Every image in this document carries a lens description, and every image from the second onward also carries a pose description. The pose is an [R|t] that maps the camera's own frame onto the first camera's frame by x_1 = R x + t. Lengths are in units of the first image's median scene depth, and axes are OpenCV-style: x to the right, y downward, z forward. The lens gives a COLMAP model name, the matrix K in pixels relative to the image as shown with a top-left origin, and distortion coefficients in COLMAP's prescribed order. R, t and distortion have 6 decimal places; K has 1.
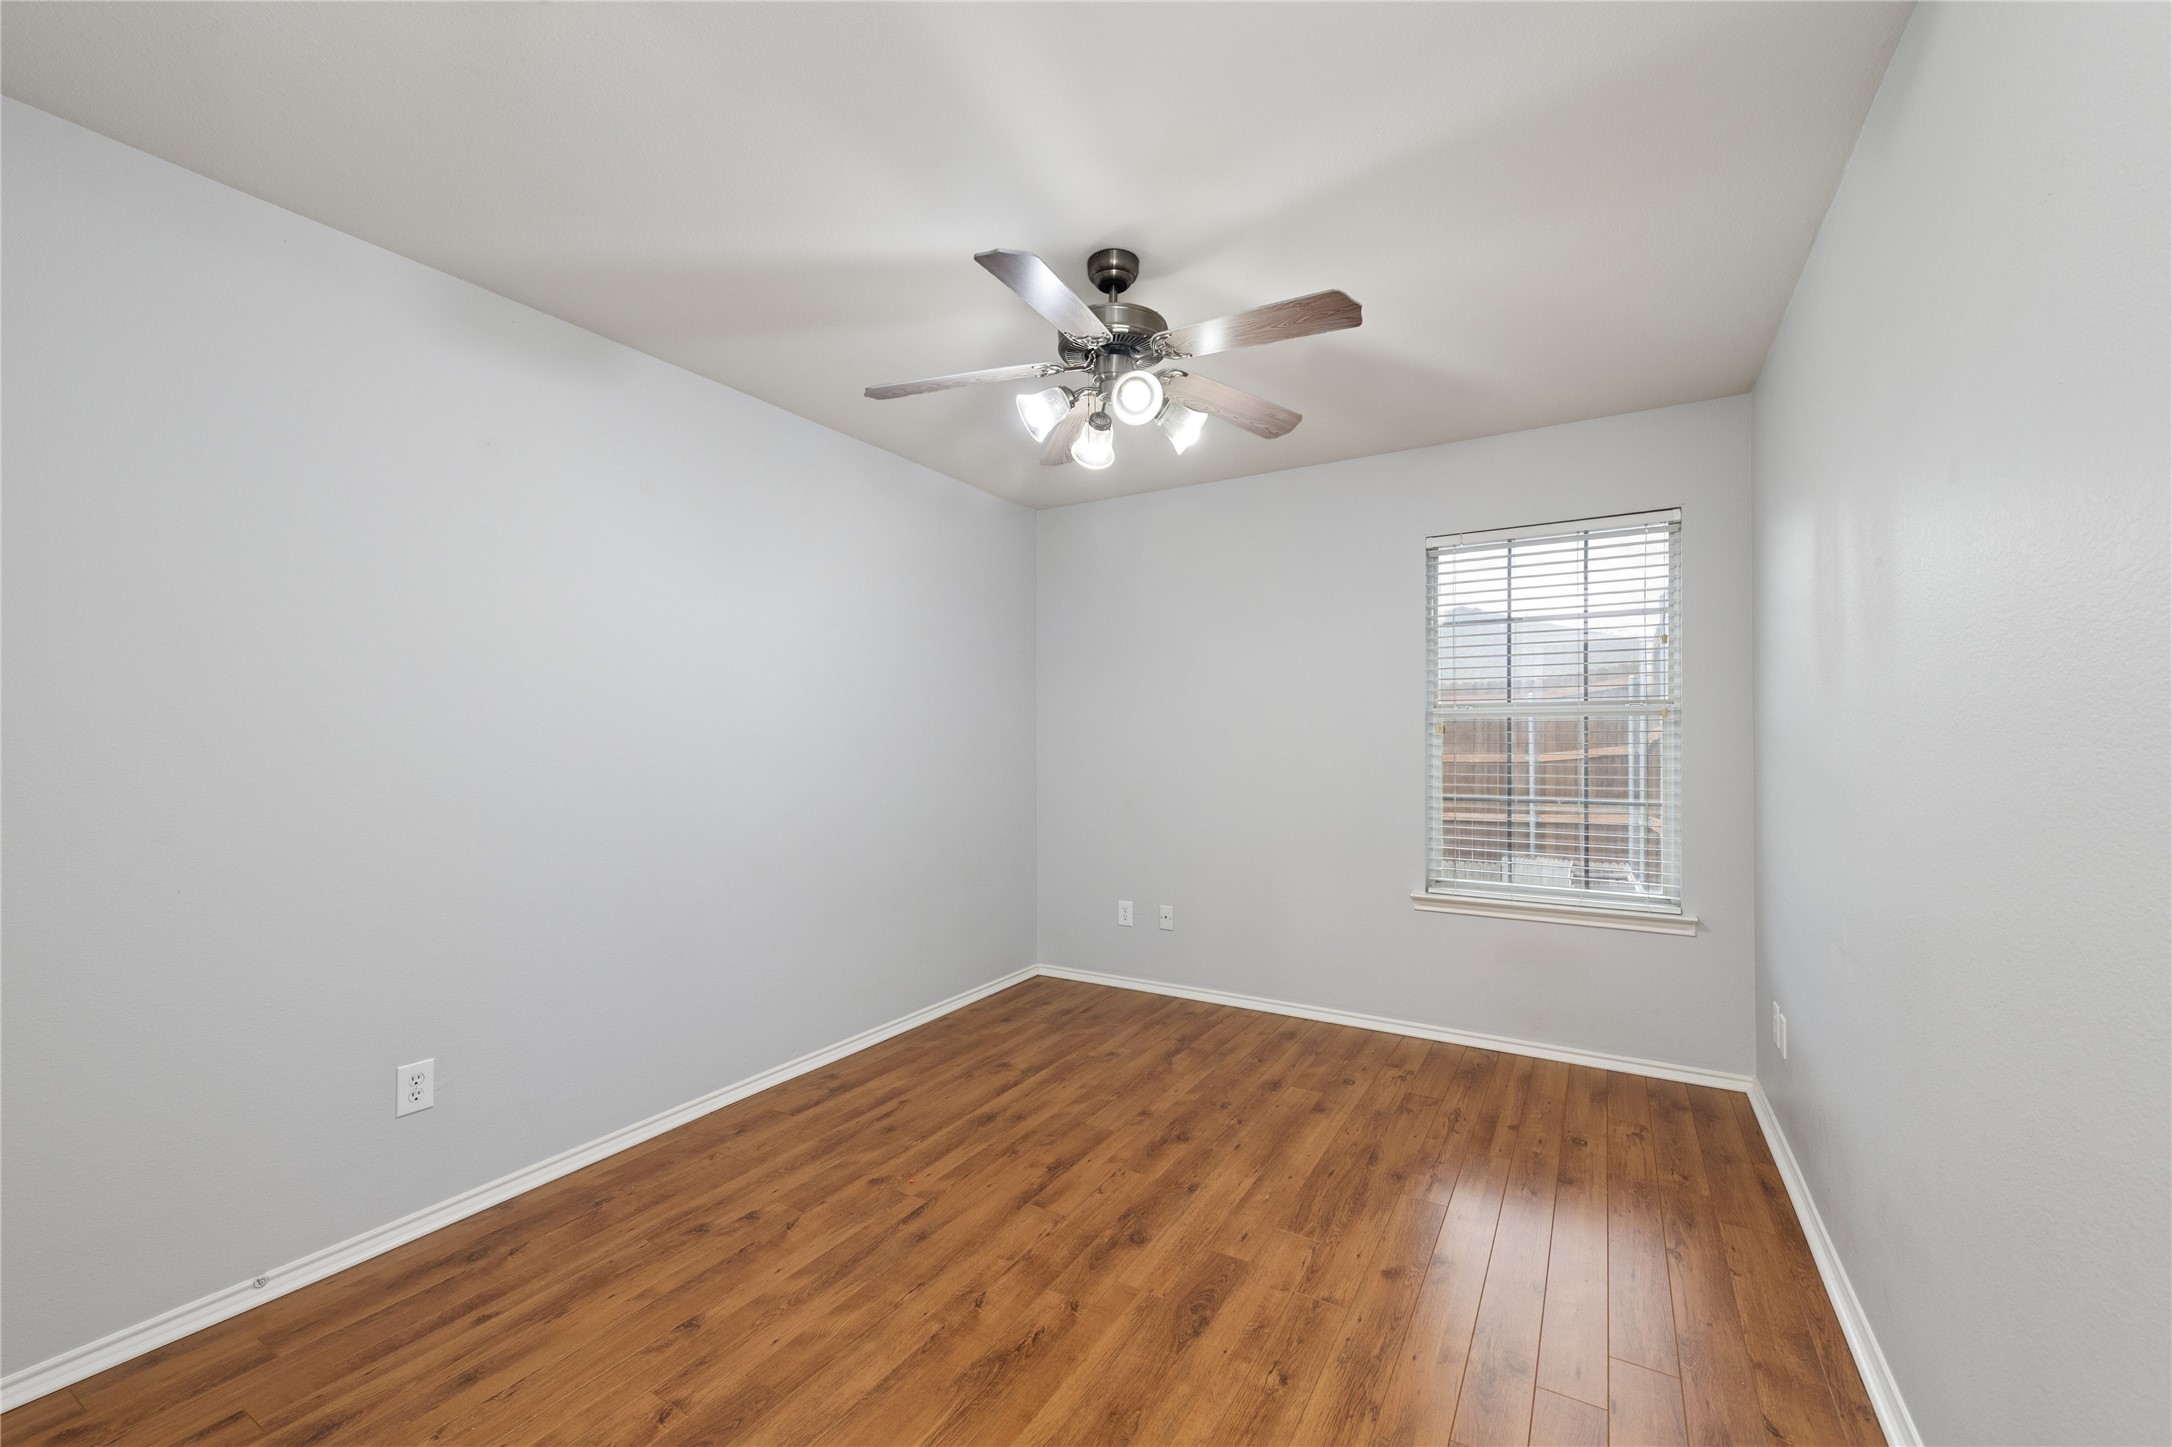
lens RADIAL K [[865.4, 0, 1085.2], [0, 865.4, 743.0], [0, 0, 1]] dist [0.011742, -0.005515]
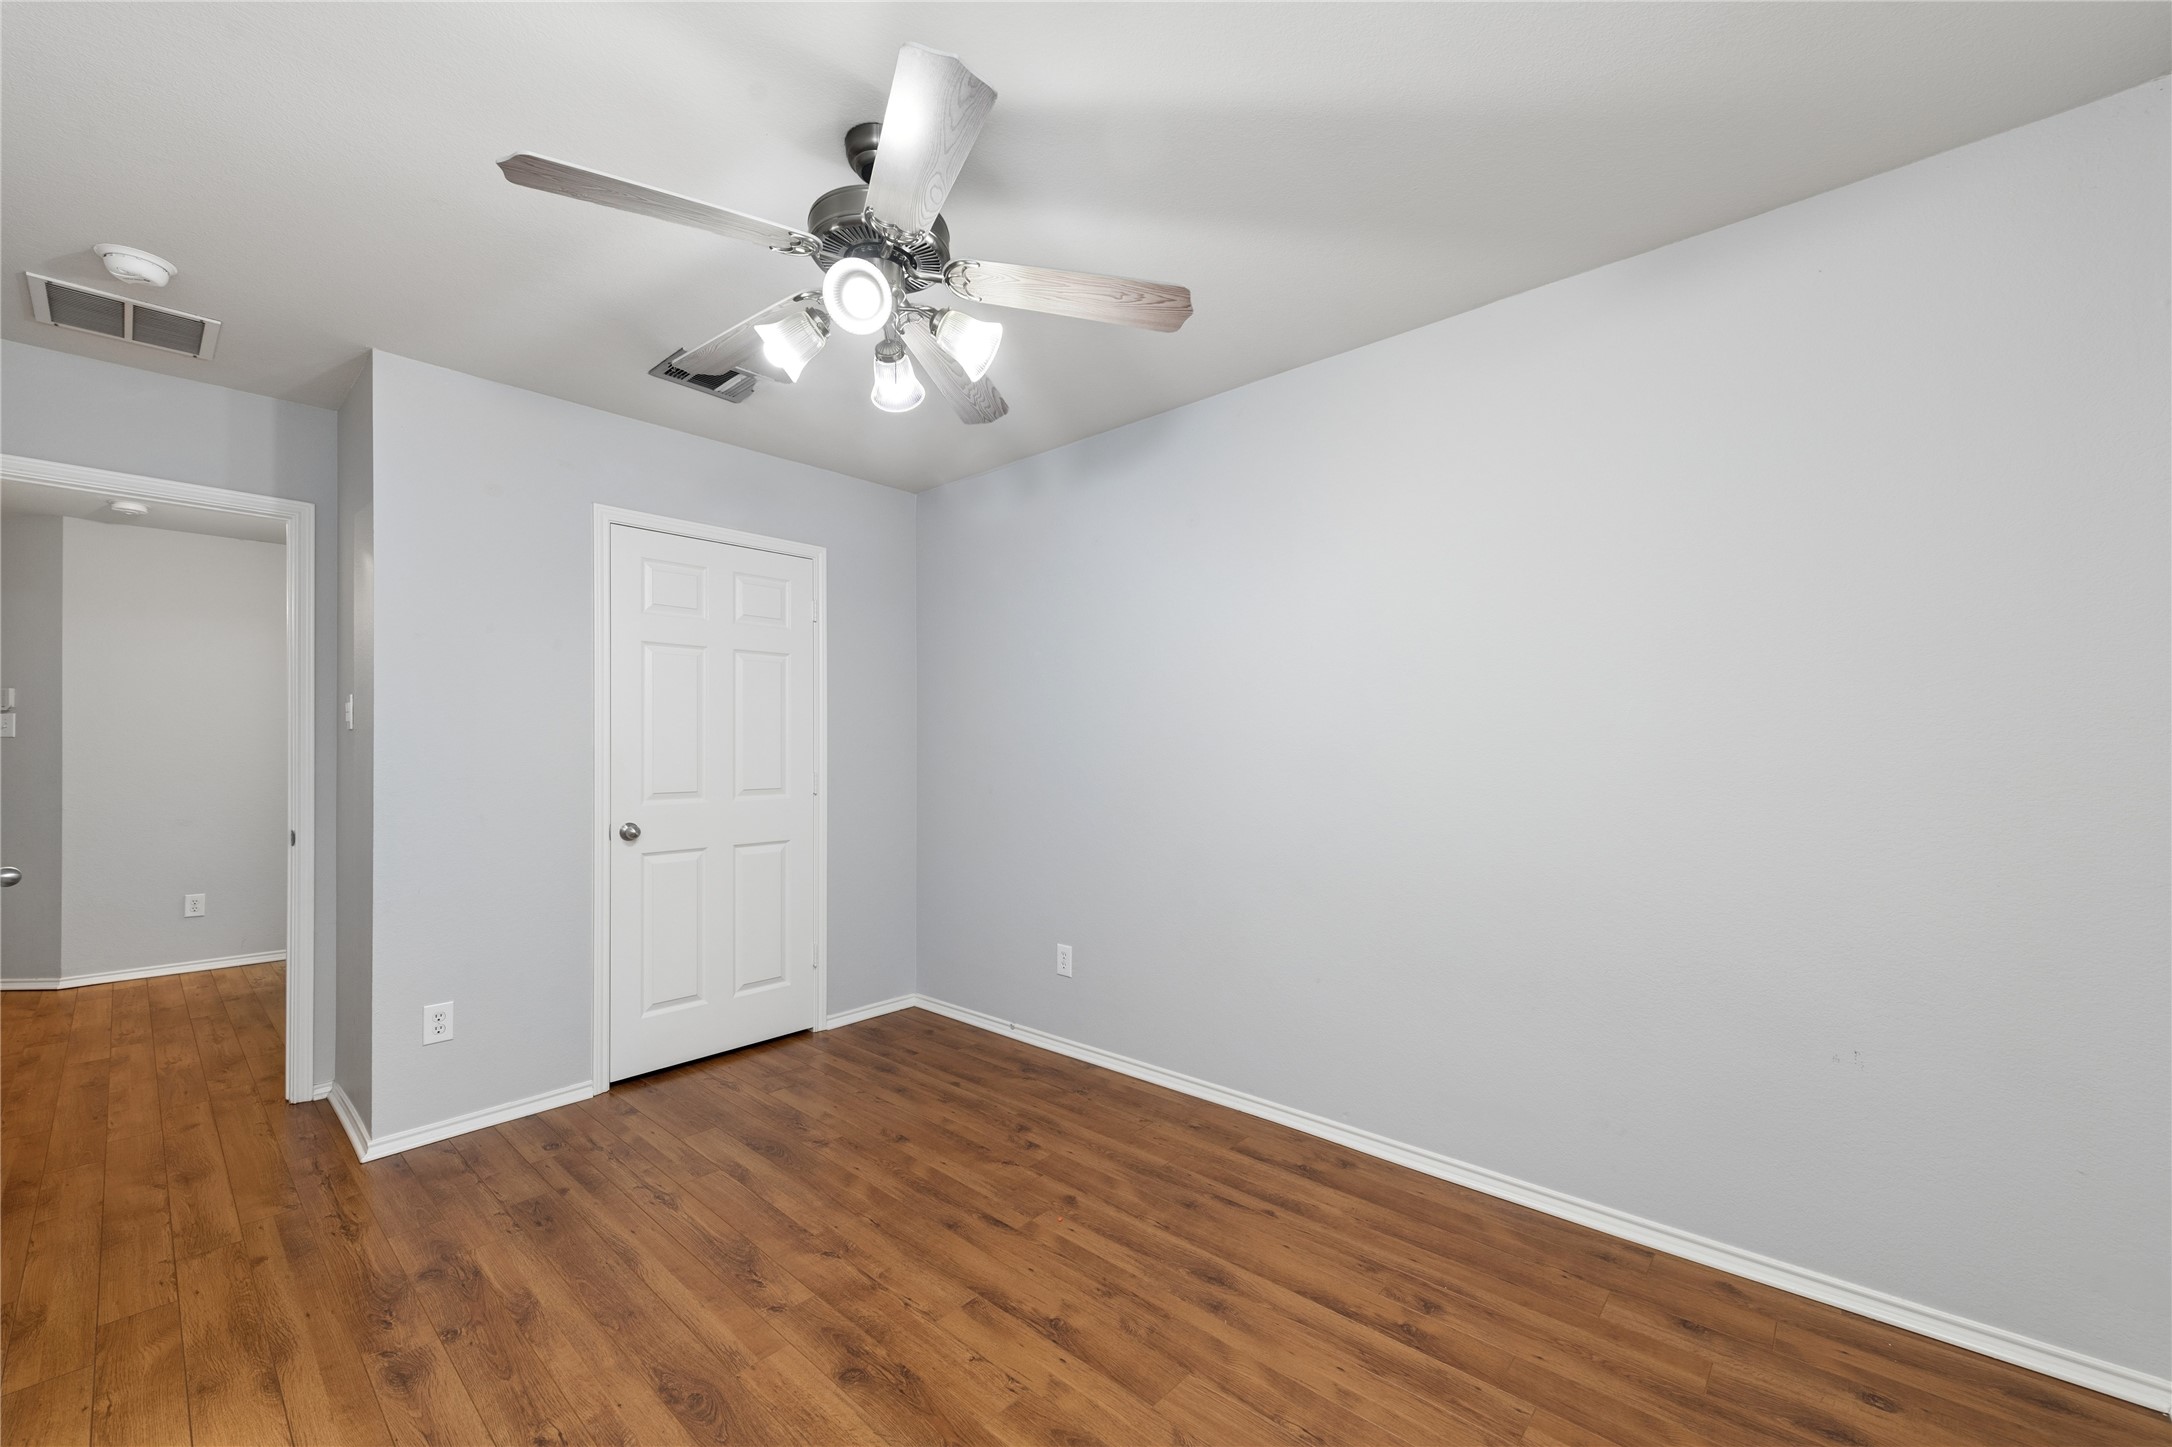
lens RADIAL K [[865.4, 0, 1085.2], [0, 865.4, 743.0], [0, 0, 1]] dist [0.011742, -0.005515]
pose [[-0.200889, -0.002150, -0.979612, 0.734402], [0.000913, 0.999997, -0.002382, -0.001055], [0.979614, -0.001373, -0.200886, 1.266641]]
